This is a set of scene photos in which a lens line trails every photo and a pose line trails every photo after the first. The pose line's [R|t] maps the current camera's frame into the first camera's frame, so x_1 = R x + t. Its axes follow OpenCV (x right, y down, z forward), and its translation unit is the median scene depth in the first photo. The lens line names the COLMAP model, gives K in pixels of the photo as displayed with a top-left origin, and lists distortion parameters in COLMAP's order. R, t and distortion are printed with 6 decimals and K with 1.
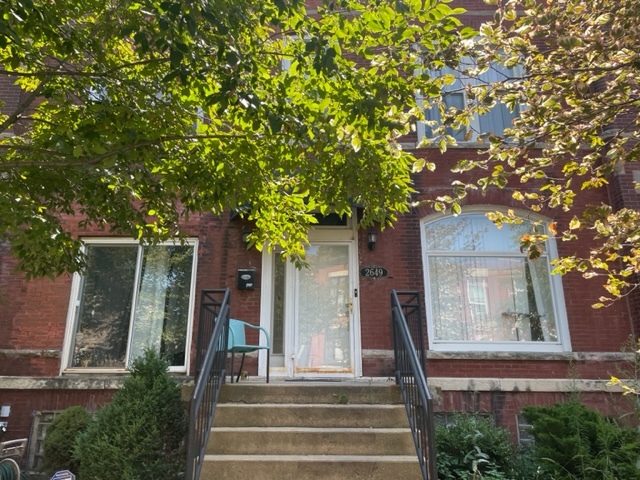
lens RADIAL K [[485.0, 0, 311.5], [0, 485.0, 241.2], [0, 0, 1]] dist [0.084393, -0.116535]
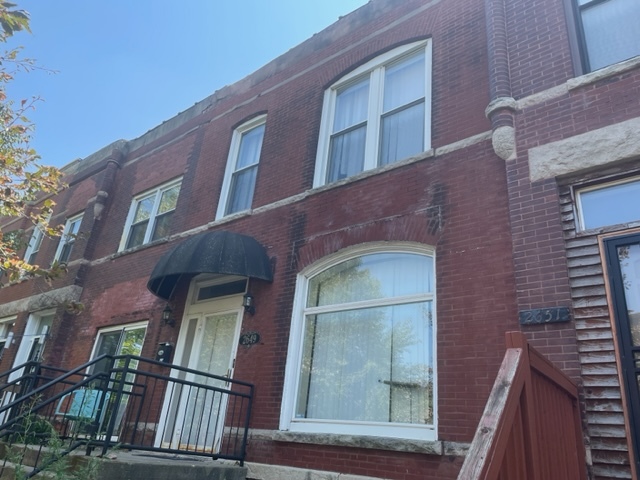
lens RADIAL K [[485.0, 0, 311.5], [0, 485.0, 241.2], [0, 0, 1]] dist [0.084393, -0.116535]
pose [[0.771709, -0.193620, -0.605786, 0.859770], [0.078344, 0.974217, -0.211574, 0.093244], [0.631132, 0.115814, 0.766981, 0.369513]]
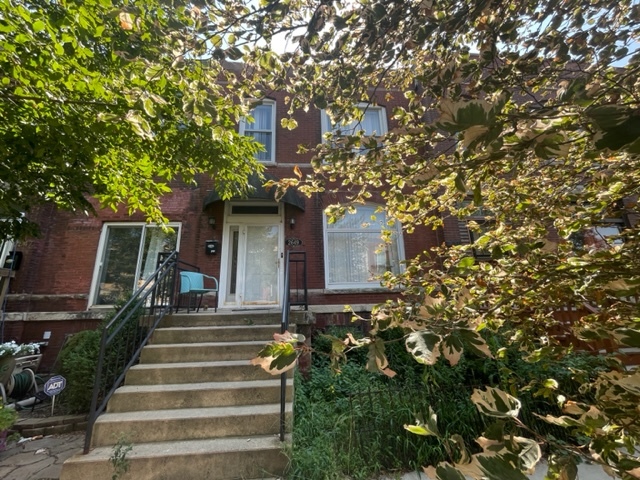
lens RADIAL K [[264.7, 0, 320.0], [0, 264.7, 240.0], [0, 0, 1]] dist [-0.008546, 0.000400]
pose [[0.996035, -0.009388, 0.088462, 0.147456], [0.006742, 0.999522, 0.030156, 0.032164], [-0.088703, -0.029440, 0.995623, 0.122887]]
